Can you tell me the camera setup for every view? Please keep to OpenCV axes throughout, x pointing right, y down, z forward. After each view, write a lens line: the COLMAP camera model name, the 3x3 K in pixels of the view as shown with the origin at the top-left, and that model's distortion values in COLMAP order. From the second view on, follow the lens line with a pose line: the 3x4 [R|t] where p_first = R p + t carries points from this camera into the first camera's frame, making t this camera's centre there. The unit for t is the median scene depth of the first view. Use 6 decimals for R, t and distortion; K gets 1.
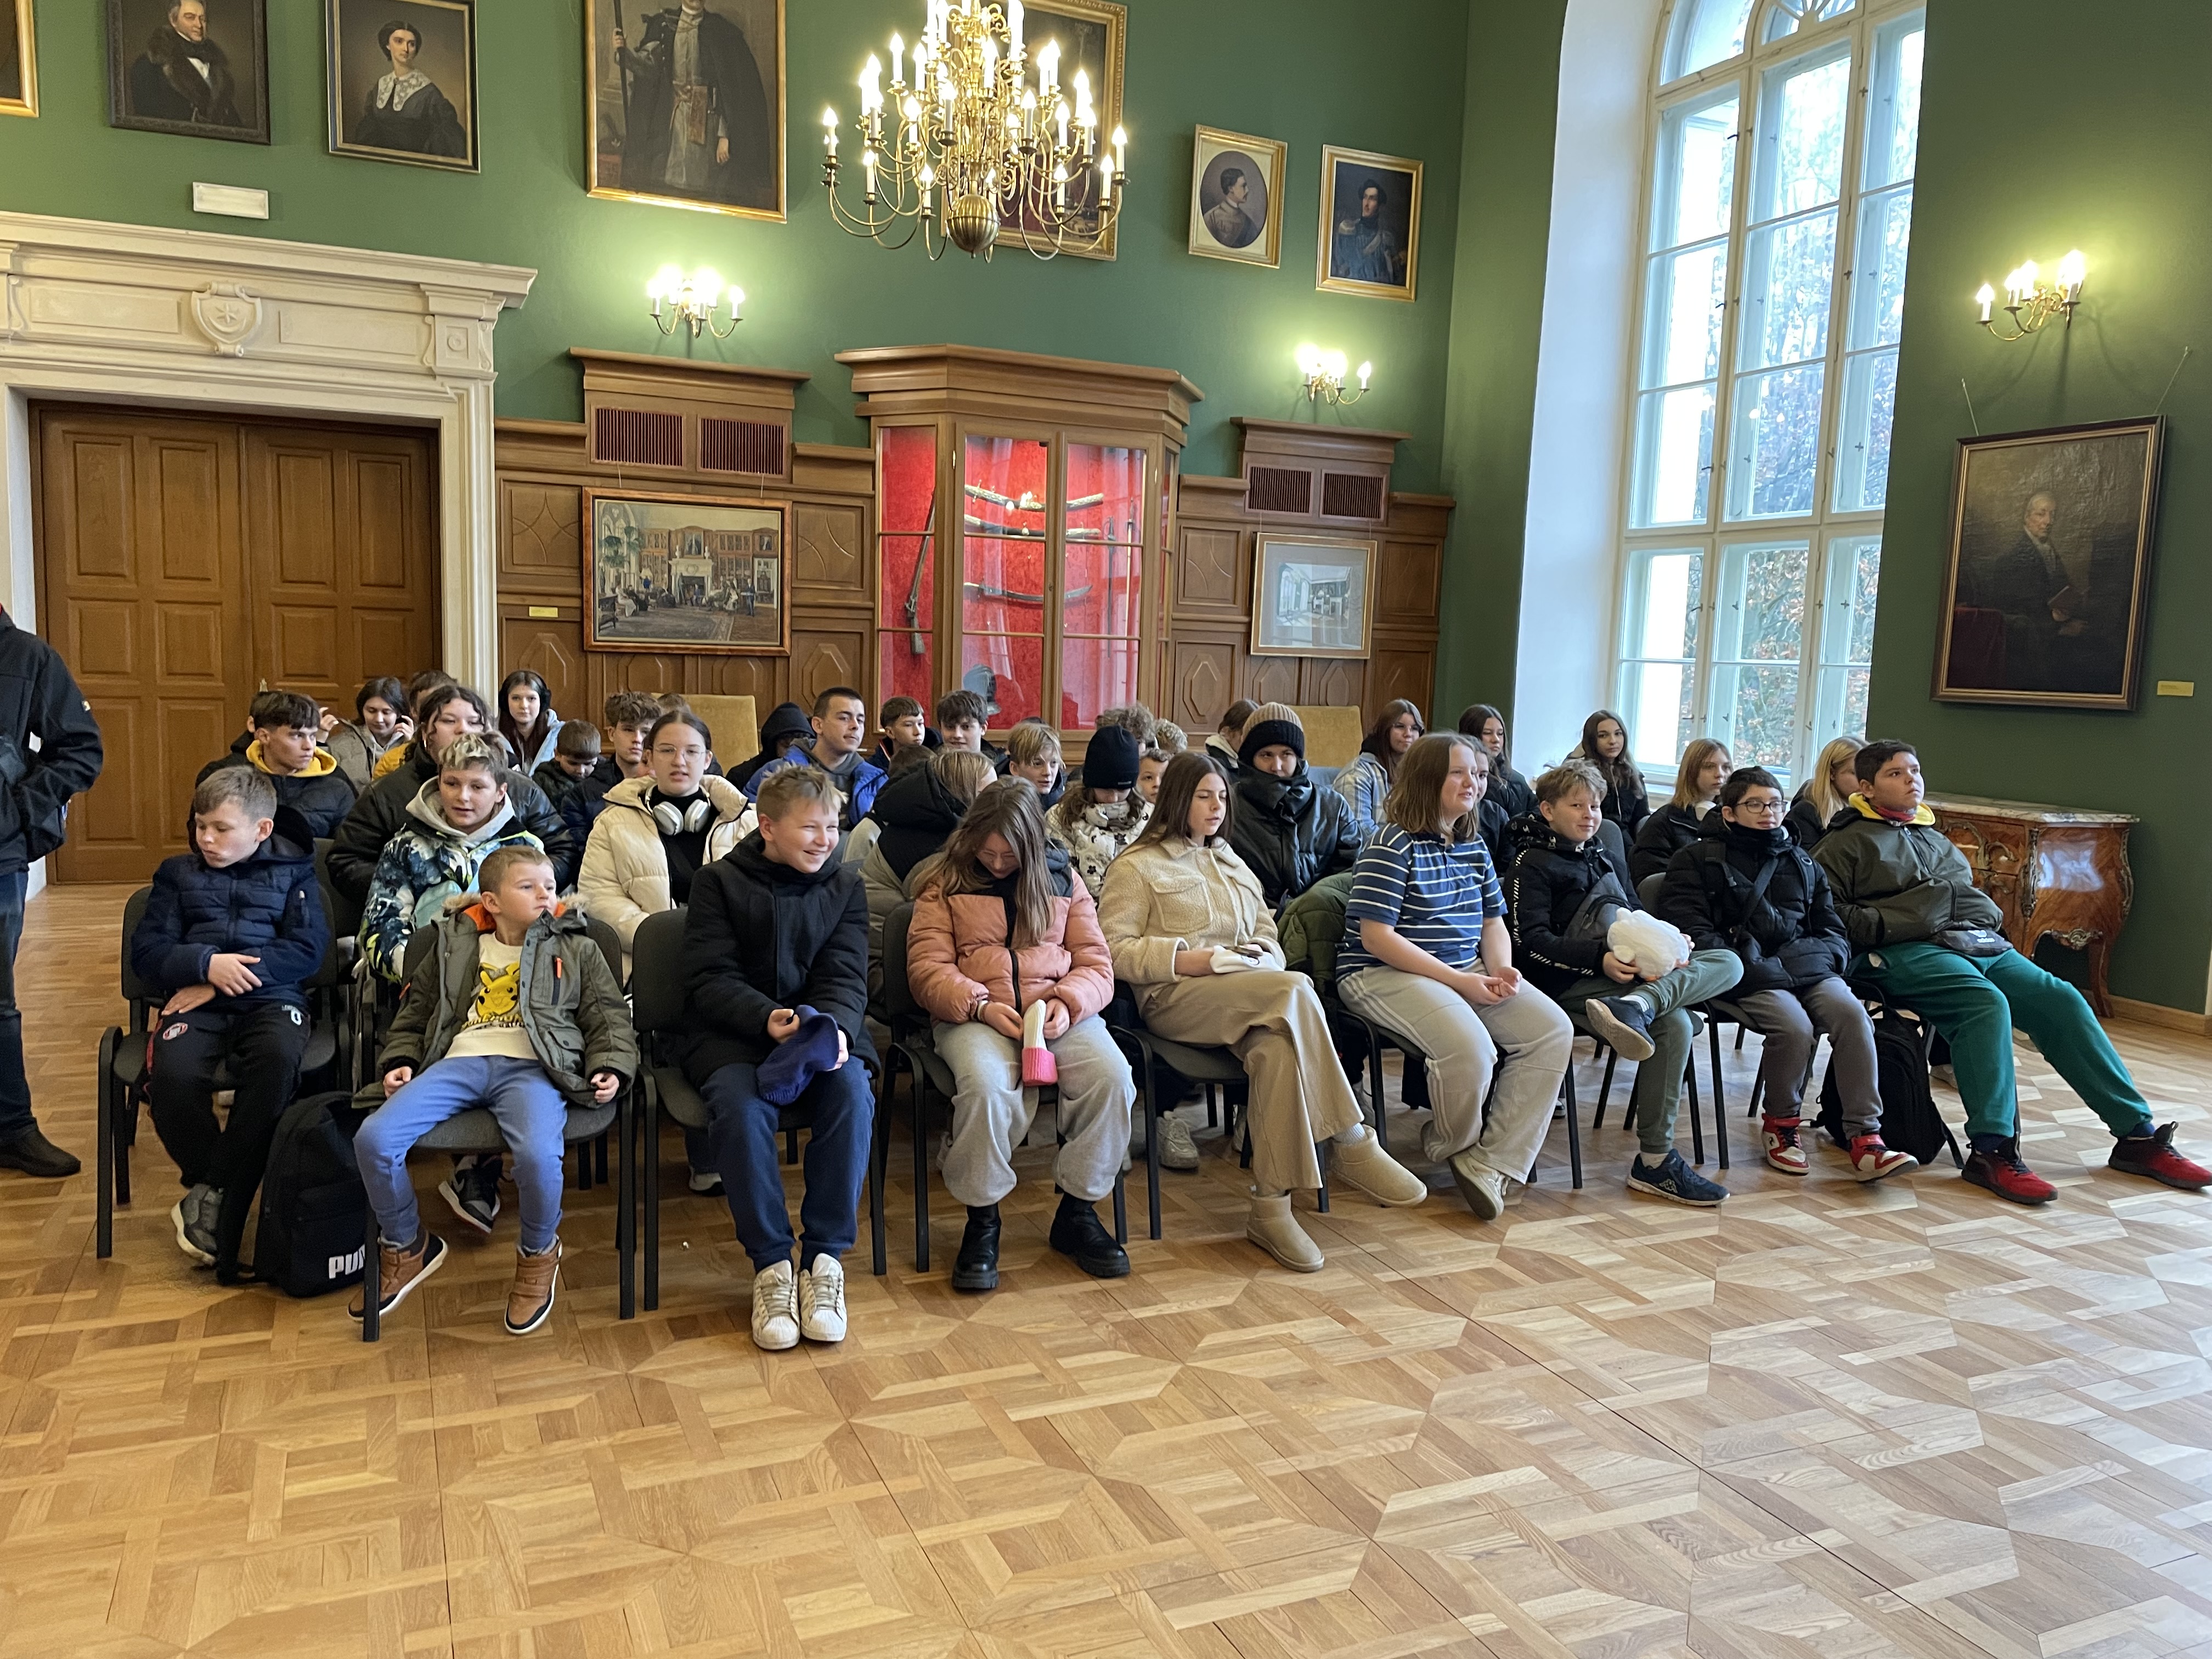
lens RADIAL K [[1686.8, 0, 1106.0], [0, 1686.8, 829.5], [0, 0, 1]] dist [0.091209, -0.116640]
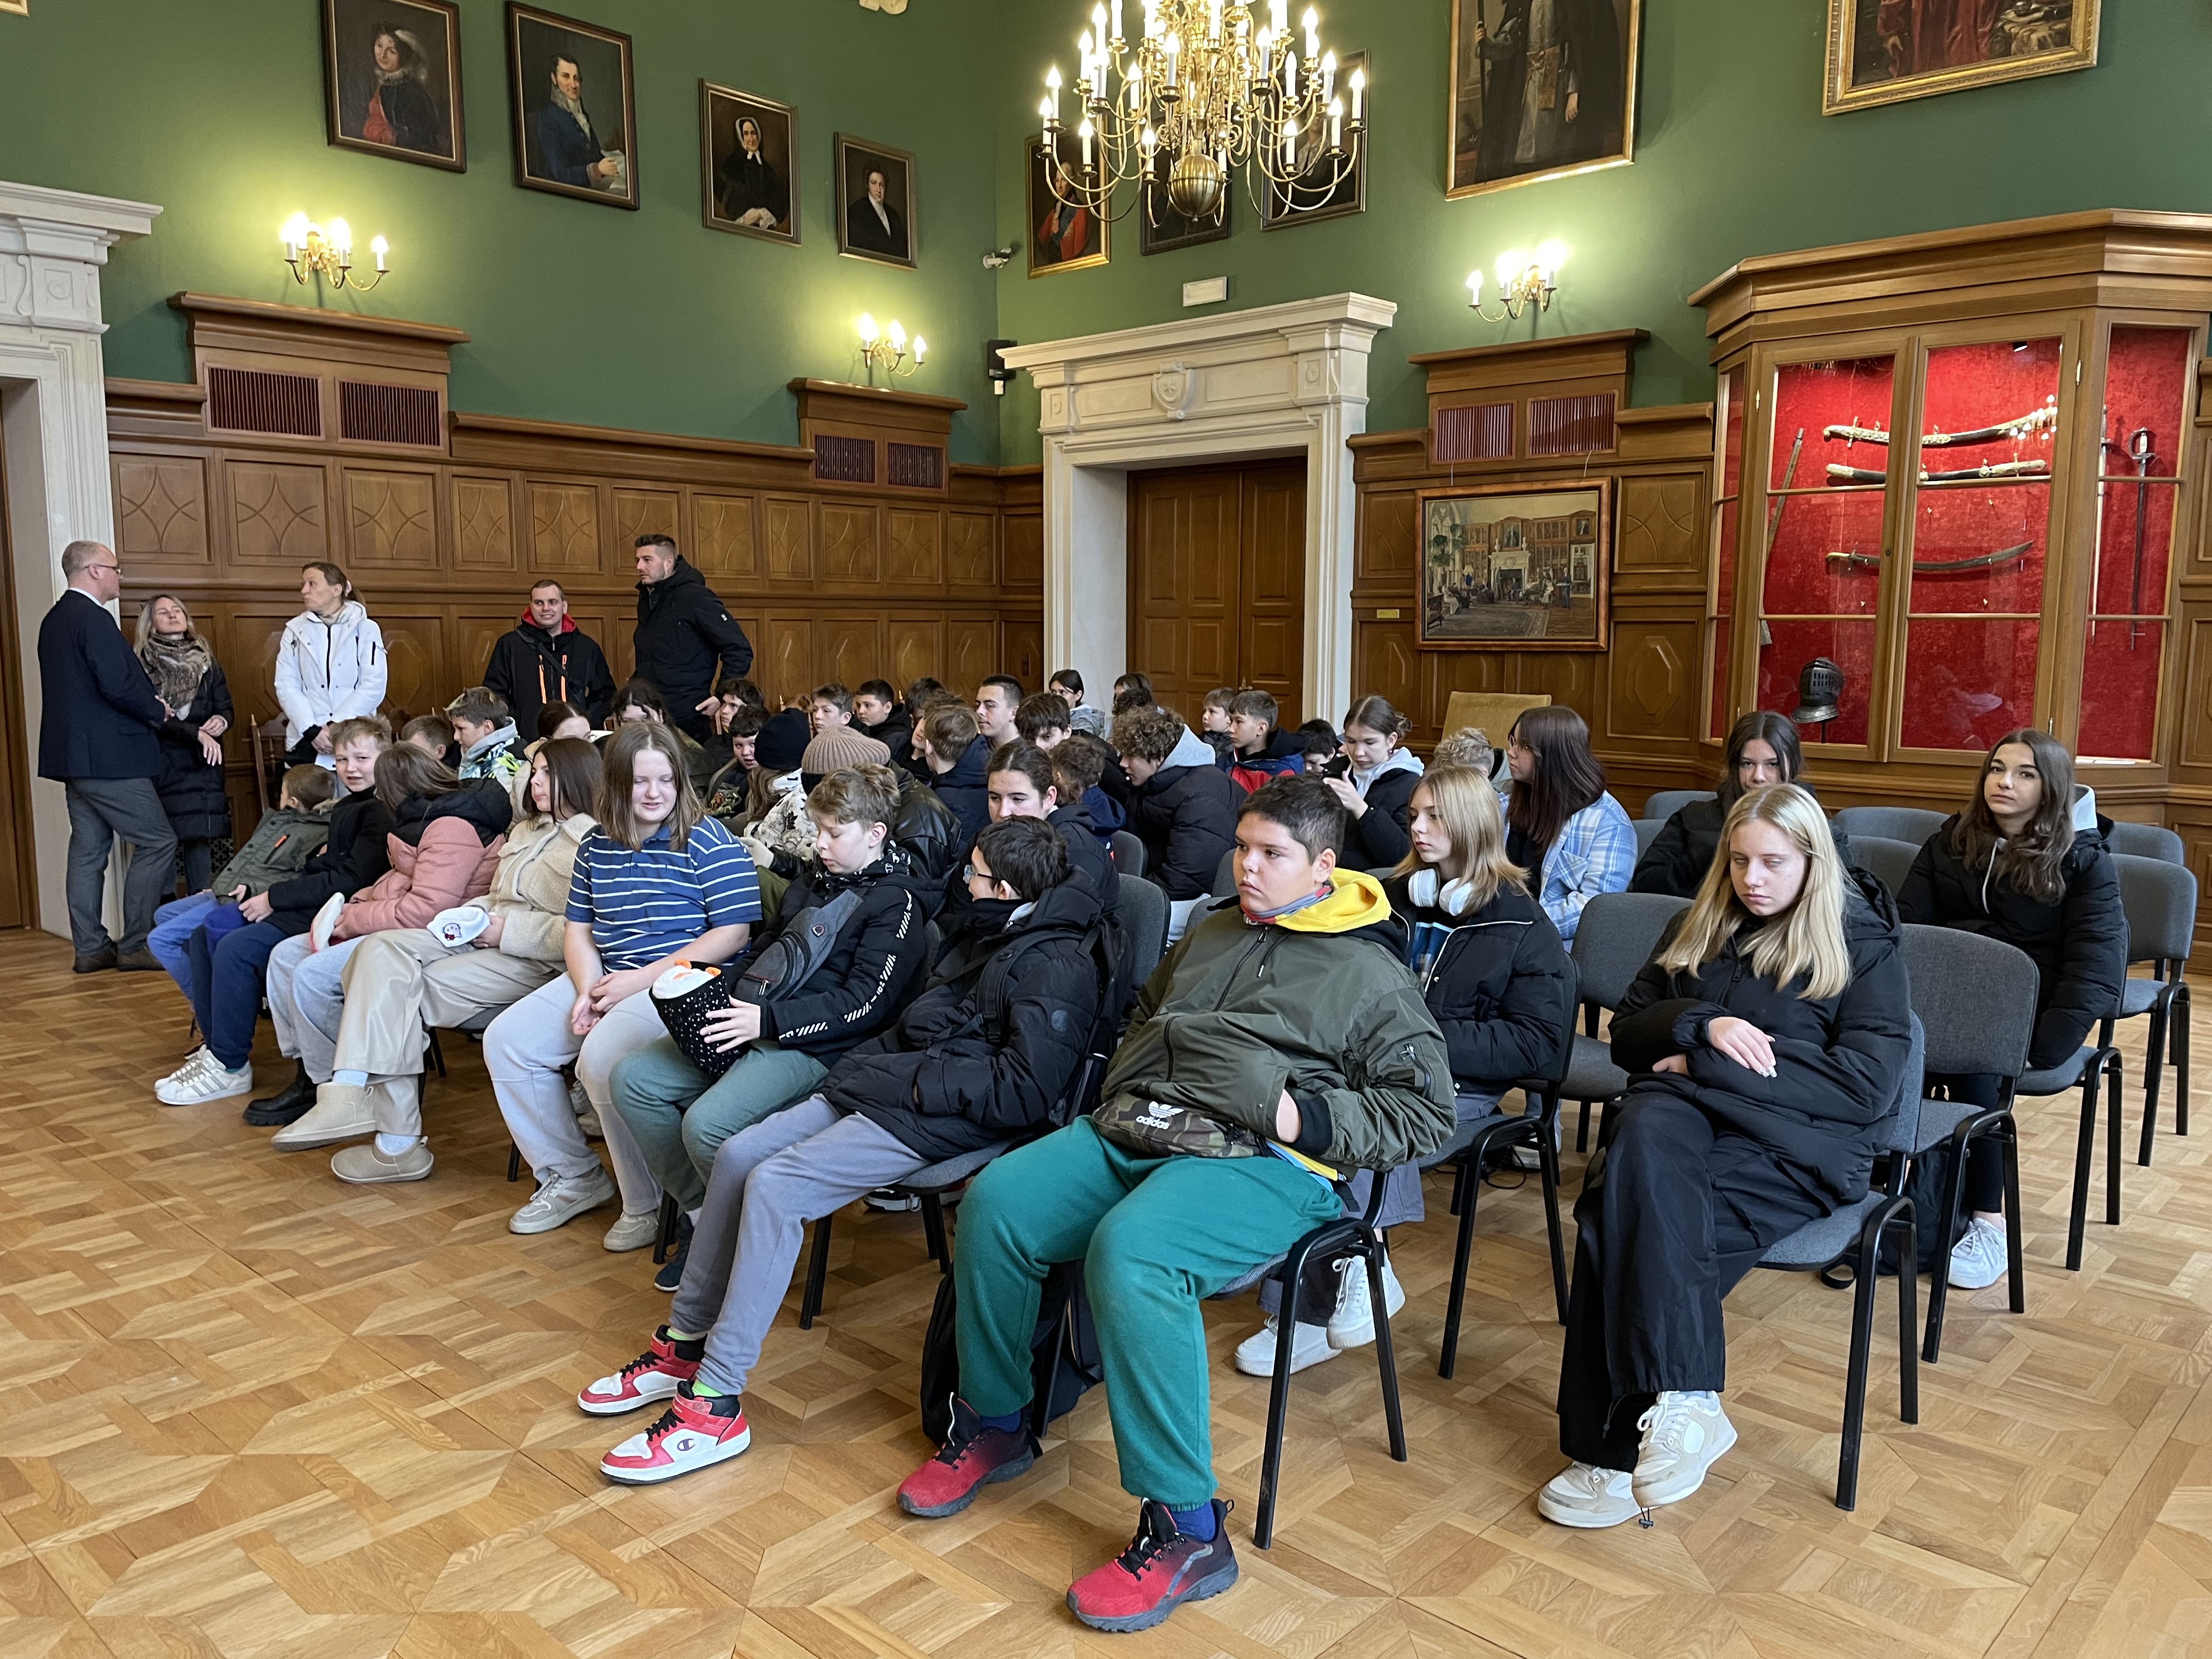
lens RADIAL K [[1685.4, 0, 1105.7], [0, 1685.4, 804.5], [0, 0, 1]] dist [0.090697, -0.119122]
pose [[0.382756, 0.073112, -0.920952, 0.609487], [-0.086732, 0.995305, 0.042968, -0.042968], [0.919769, 0.063430, 0.387300, 0.472859]]
